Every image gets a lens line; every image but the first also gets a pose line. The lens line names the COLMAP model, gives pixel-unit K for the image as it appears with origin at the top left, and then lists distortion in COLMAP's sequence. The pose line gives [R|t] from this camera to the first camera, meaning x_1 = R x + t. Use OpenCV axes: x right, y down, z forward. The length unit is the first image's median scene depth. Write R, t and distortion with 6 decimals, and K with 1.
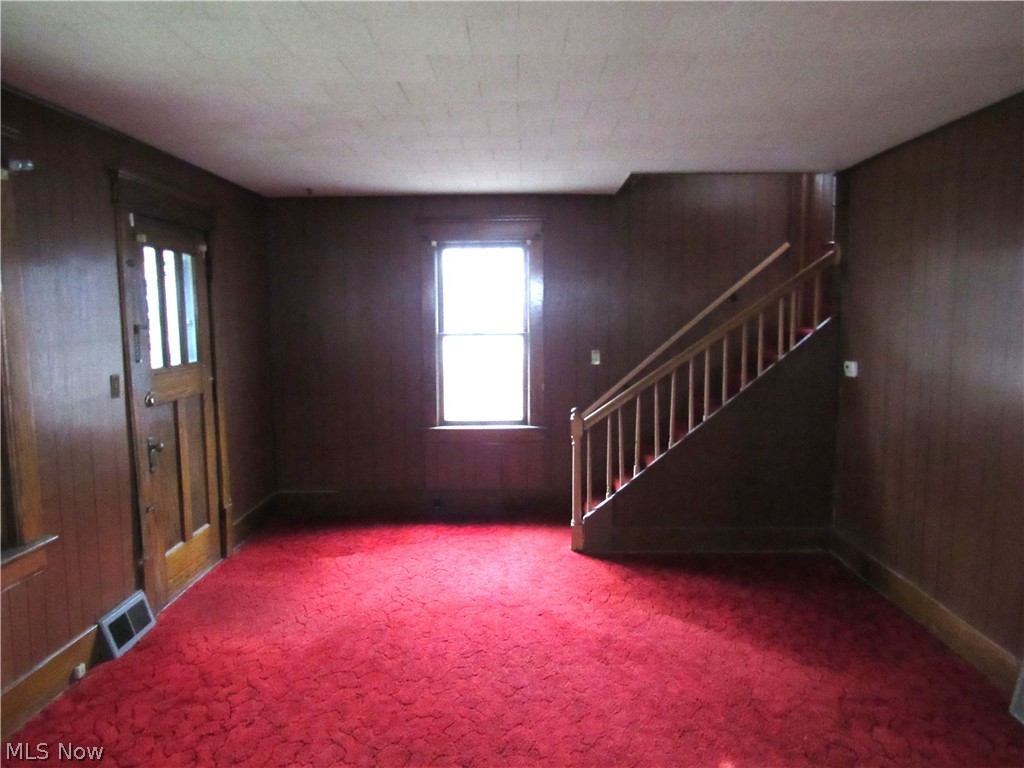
lens RADIAL K [[742.7, 0, 512.0], [0, 742.7, 384.0], [0, 0, 1]] dist [-0.005502, -0.000177]
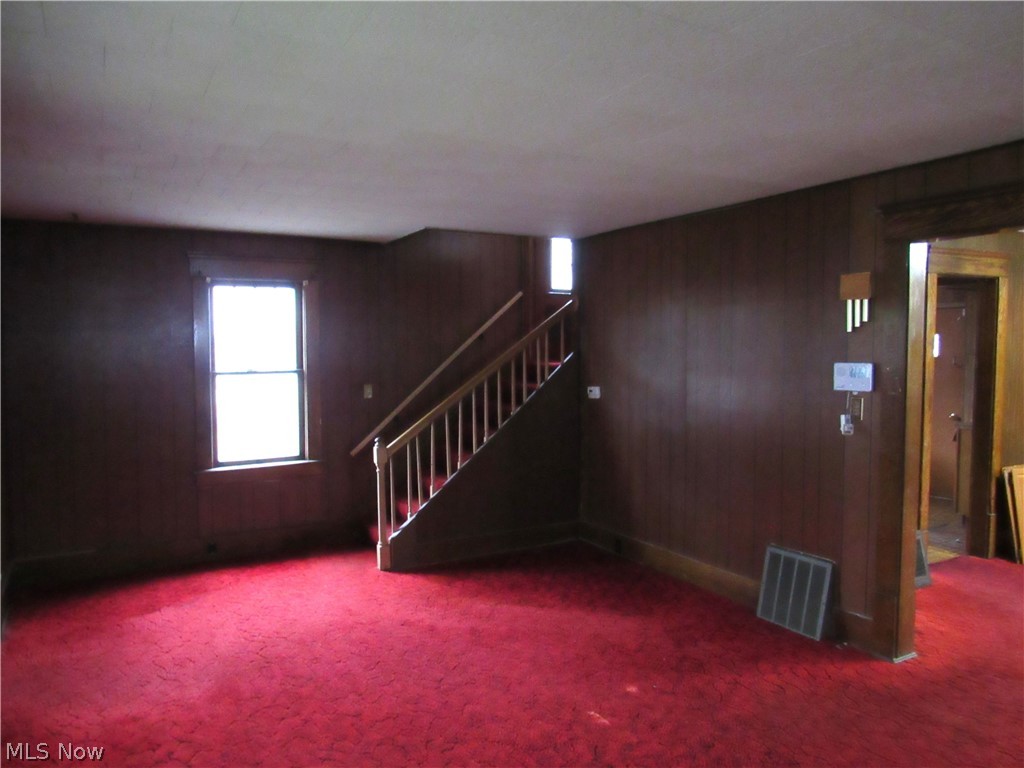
lens RADIAL K [[739.0, 0, 507.9], [0, 739.0, 386.7], [0, 0, 1]] dist [-0.021635, 0.010713]
pose [[0.861726, -0.027071, 0.506651, -0.299230], [0.052263, 0.998000, -0.035567, 0.006589], [-0.504675, 0.057128, 0.861417, -0.027022]]
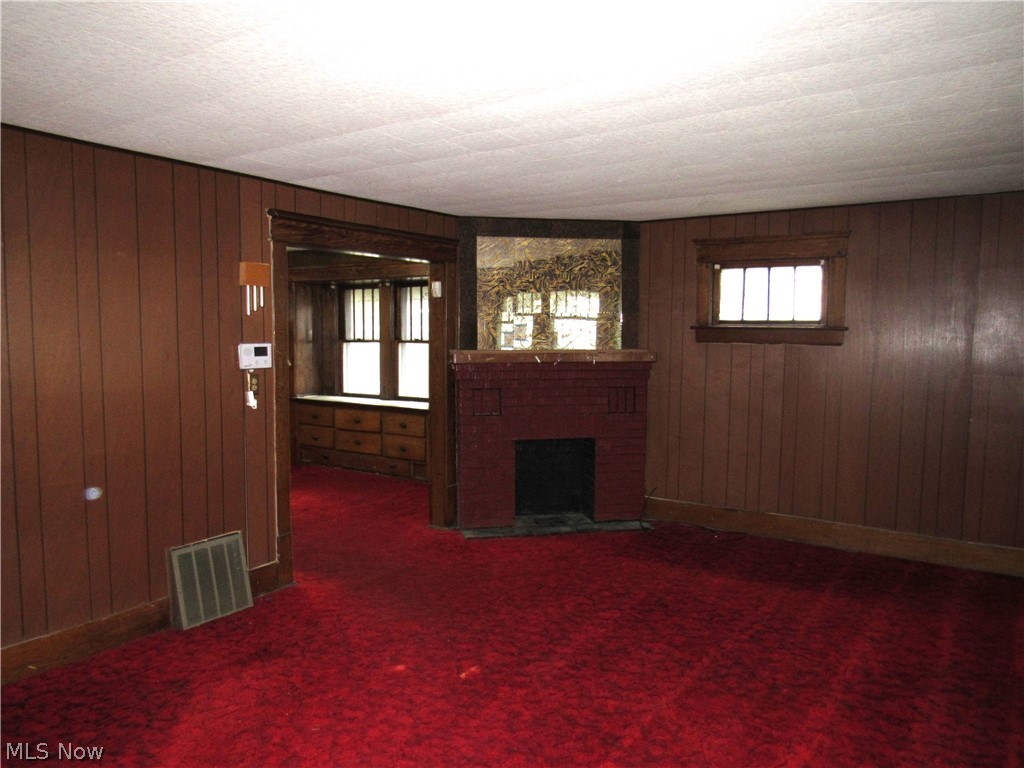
lens RADIAL K [[742.7, 0, 512.0], [0, 742.7, 384.0], [0, 0, 1]] dist [-0.005502, -0.000177]
pose [[-0.837239, -0.039064, 0.545440, -0.318278], [0.052738, 0.987028, 0.151642, -0.097449], [-0.544288, 0.155726, -0.824318, 1.034190]]
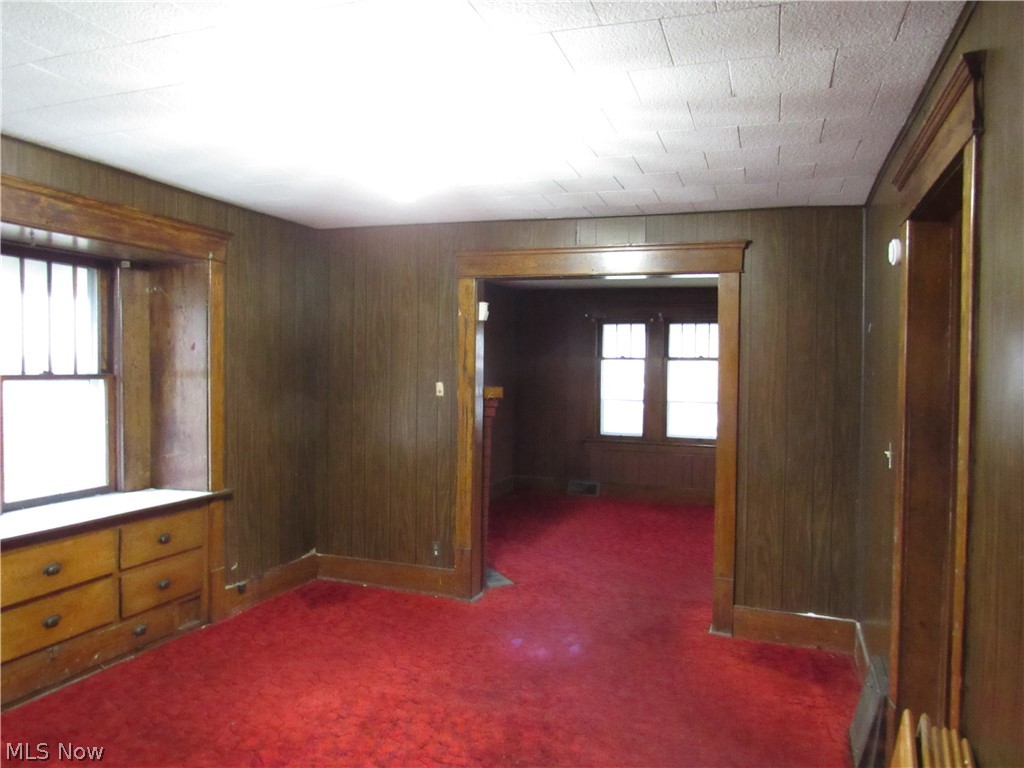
lens RADIAL K [[748.3, 0, 513.0], [0, 748.3, 389.7], [0, 0, 1]] dist [-0.012977, 0.036289]
pose [[-0.330776, 0.029759, -0.943240, 1.391031], [-0.104690, 0.992176, 0.068016, -0.040471], [0.937884, 0.121246, -0.325073, 0.470816]]
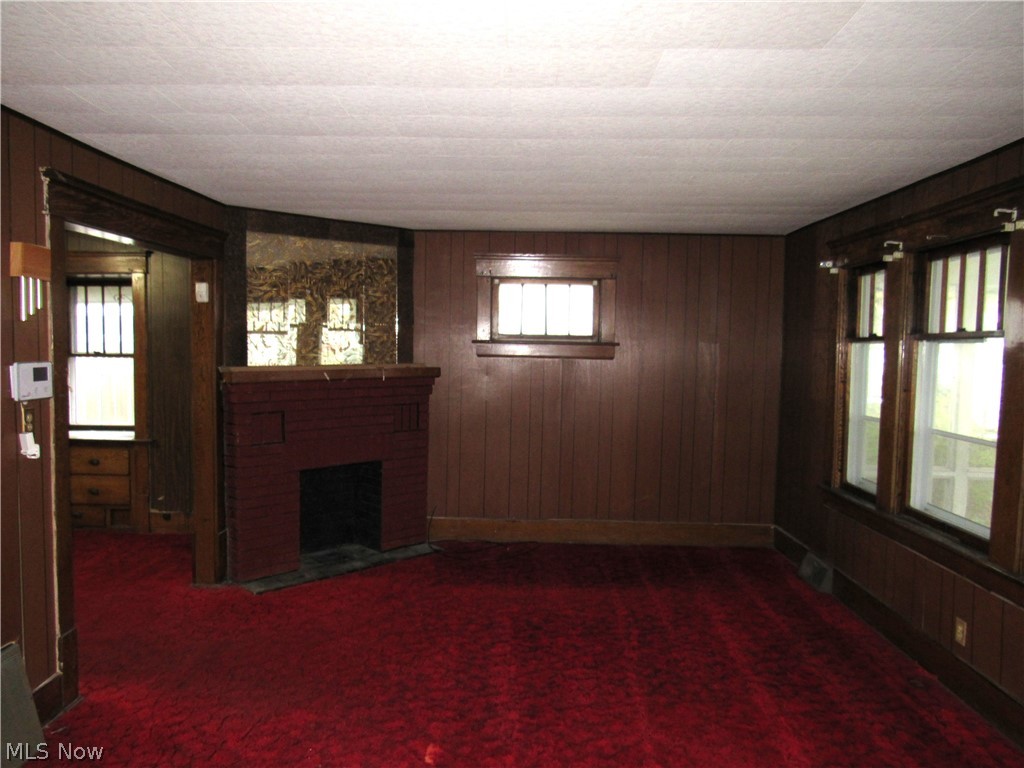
lens RADIAL K [[739.0, 0, 507.9], [0, 739.0, 386.7], [0, 0, 1]] dist [-0.021635, 0.010713]
pose [[-0.999787, -0.009599, 0.018263, 0.023639], [-0.006623, 0.987654, 0.156510, -0.104044], [-0.019540, 0.156356, -0.987507, 1.050285]]
